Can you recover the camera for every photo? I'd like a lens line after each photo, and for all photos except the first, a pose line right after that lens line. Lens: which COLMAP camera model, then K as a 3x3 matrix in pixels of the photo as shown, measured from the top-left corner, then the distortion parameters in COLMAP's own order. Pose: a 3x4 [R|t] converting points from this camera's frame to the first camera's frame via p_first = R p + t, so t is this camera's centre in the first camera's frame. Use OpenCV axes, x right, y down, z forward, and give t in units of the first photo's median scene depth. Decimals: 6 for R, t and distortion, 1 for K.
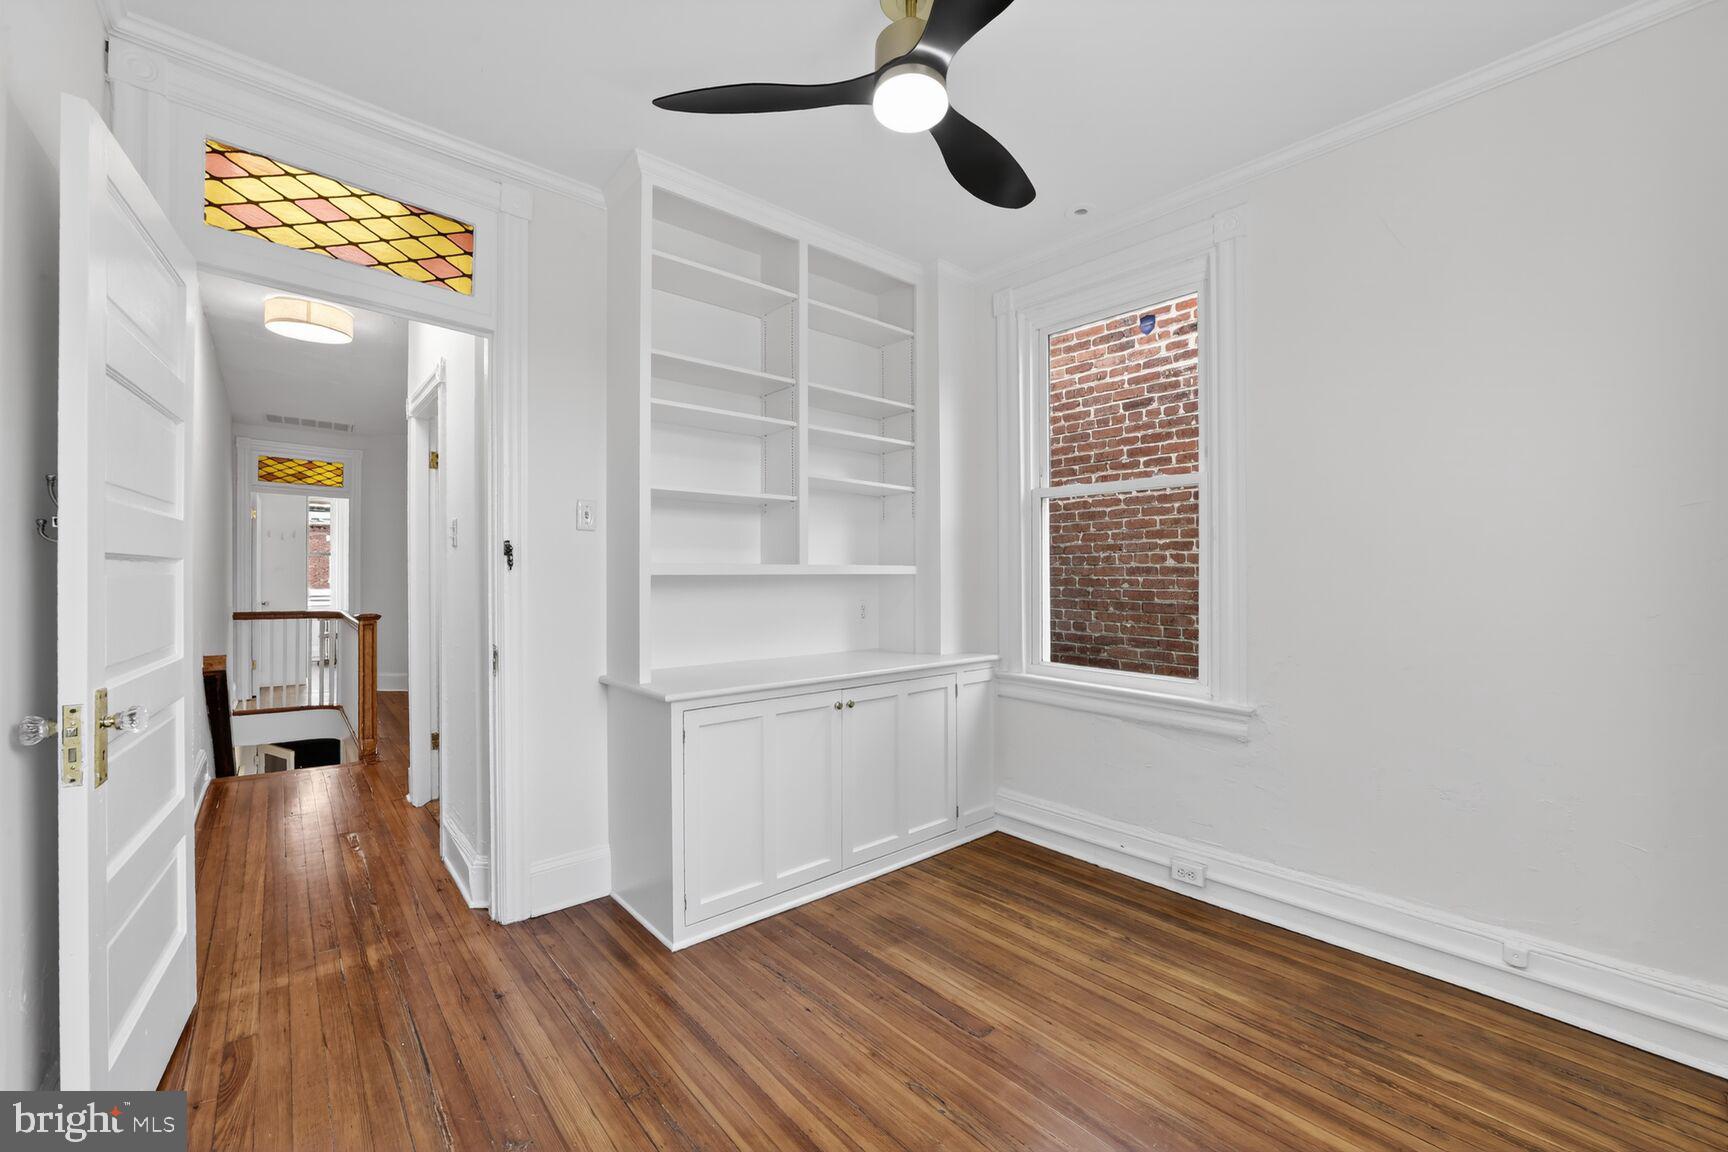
lens RADIAL K [[689.6, 0, 867.9], [0, 689.6, 574.6], [0, 0, 1]] dist [-0.001034, -0.000068]
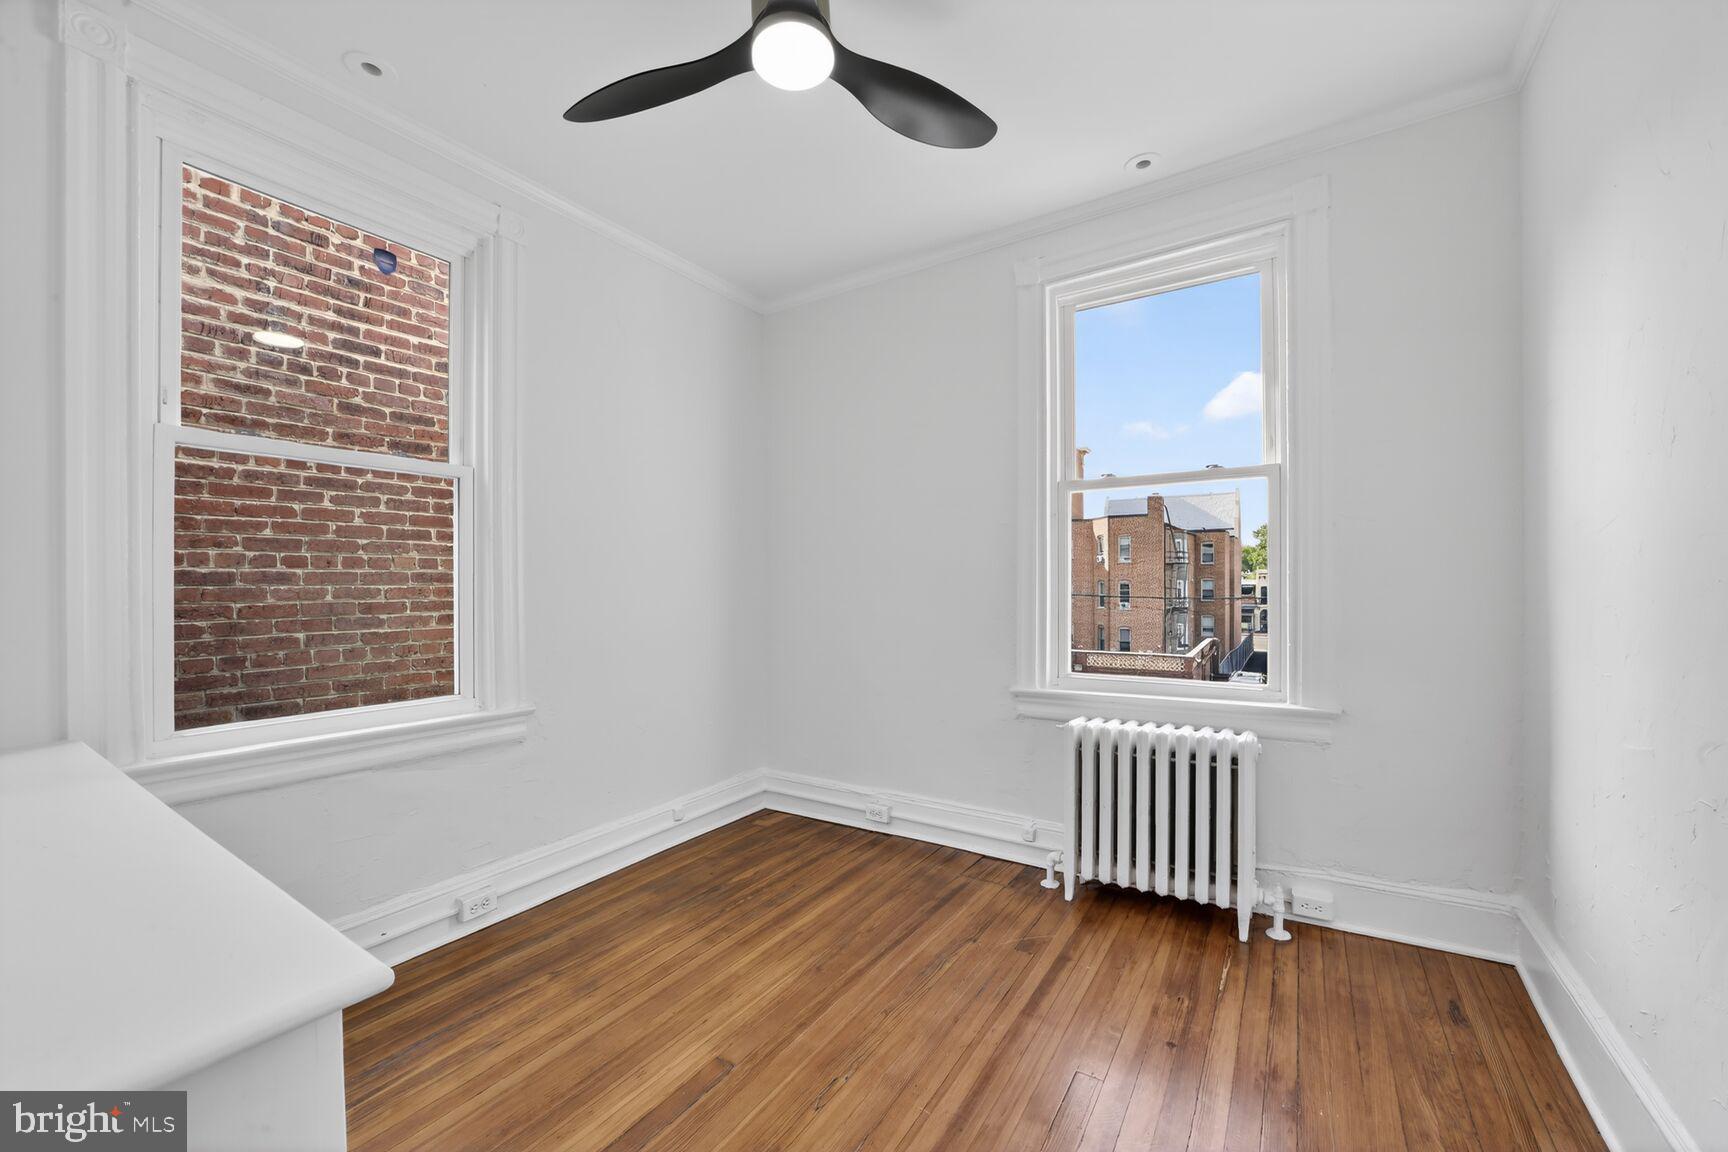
lens RADIAL K [[689.6, 0, 867.9], [0, 689.6, 574.6], [0, 0, 1]] dist [-0.001034, -0.000068]
pose [[-0.277056, 0.011917, 0.960780, -0.736722], [0.000070, 0.999923, -0.012382, 0.007776], [-0.960854, -0.003363, -0.277035, 0.994441]]
